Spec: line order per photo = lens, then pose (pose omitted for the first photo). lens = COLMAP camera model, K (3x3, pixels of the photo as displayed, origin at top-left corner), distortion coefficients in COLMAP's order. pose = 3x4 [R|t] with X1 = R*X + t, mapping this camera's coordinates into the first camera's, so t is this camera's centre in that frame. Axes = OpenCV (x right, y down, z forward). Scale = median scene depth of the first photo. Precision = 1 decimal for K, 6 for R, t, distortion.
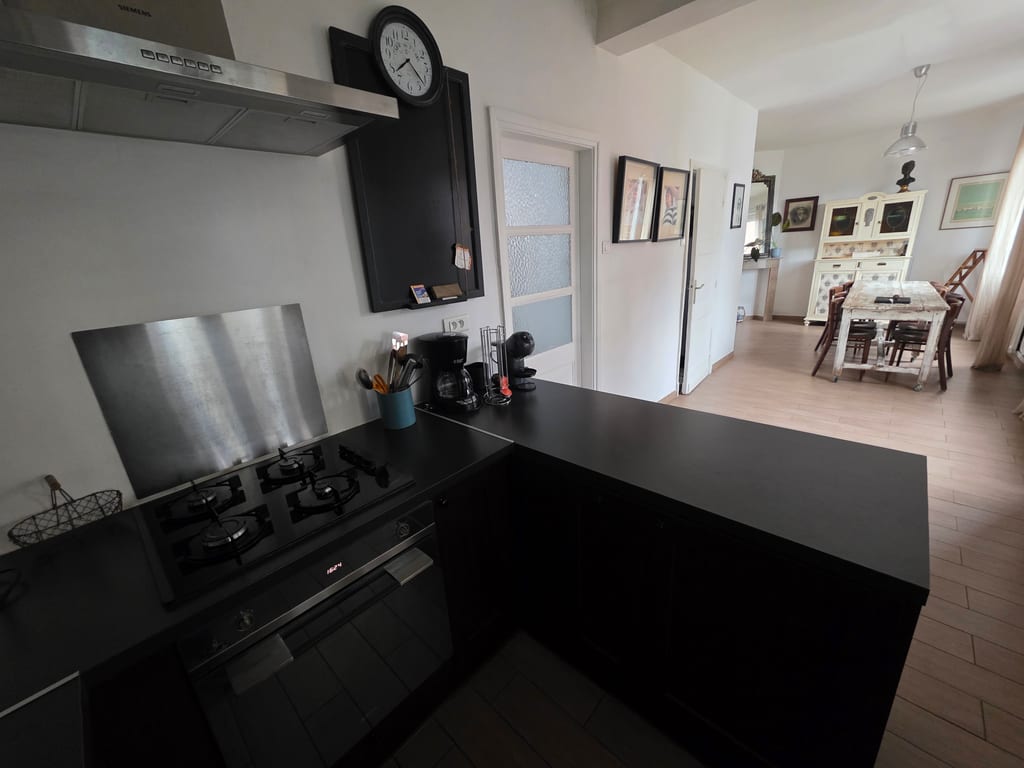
lens RADIAL K [[404.4, 0, 510.8], [0, 404.4, 384.1], [0, 0, 1]] dist [0.001378, 0.001070]
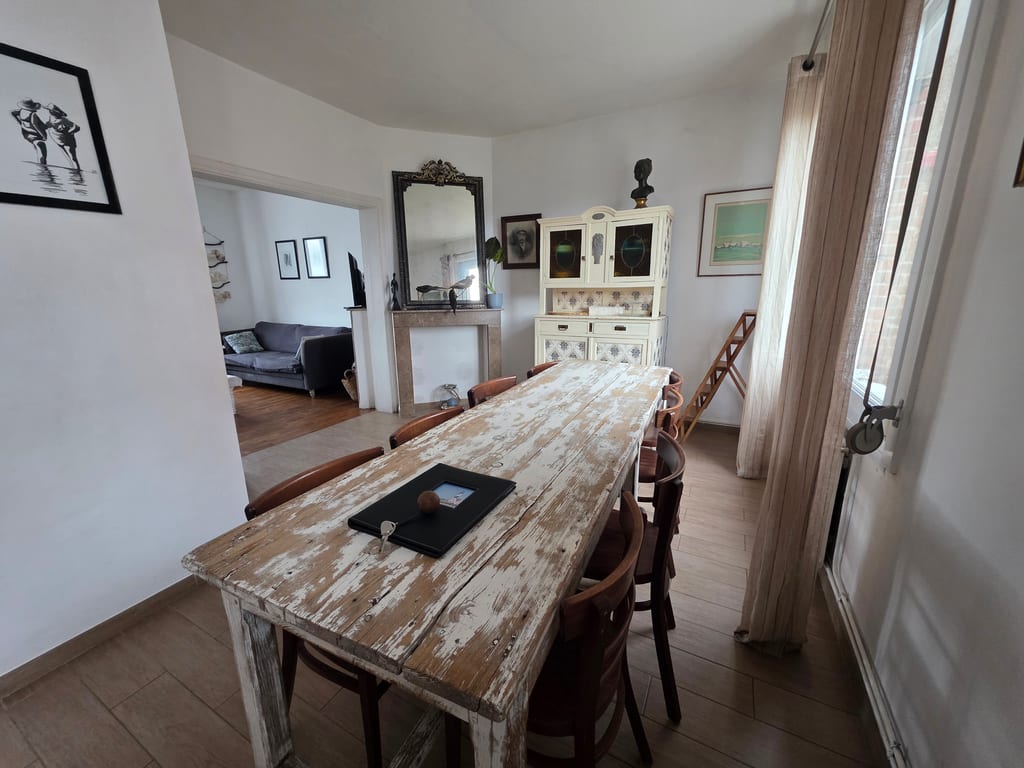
lens RADIAL K [[404.4, 0, 512.5], [0, 404.4, 384.0], [0, 0, 1]] dist [0.001378, 0.001070]
pose [[0.964143, -0.009434, 0.265214, 0.609704], [0.033412, 0.995731, -0.086044, -0.172114], [-0.263270, 0.091820, 0.960343, 0.492327]]
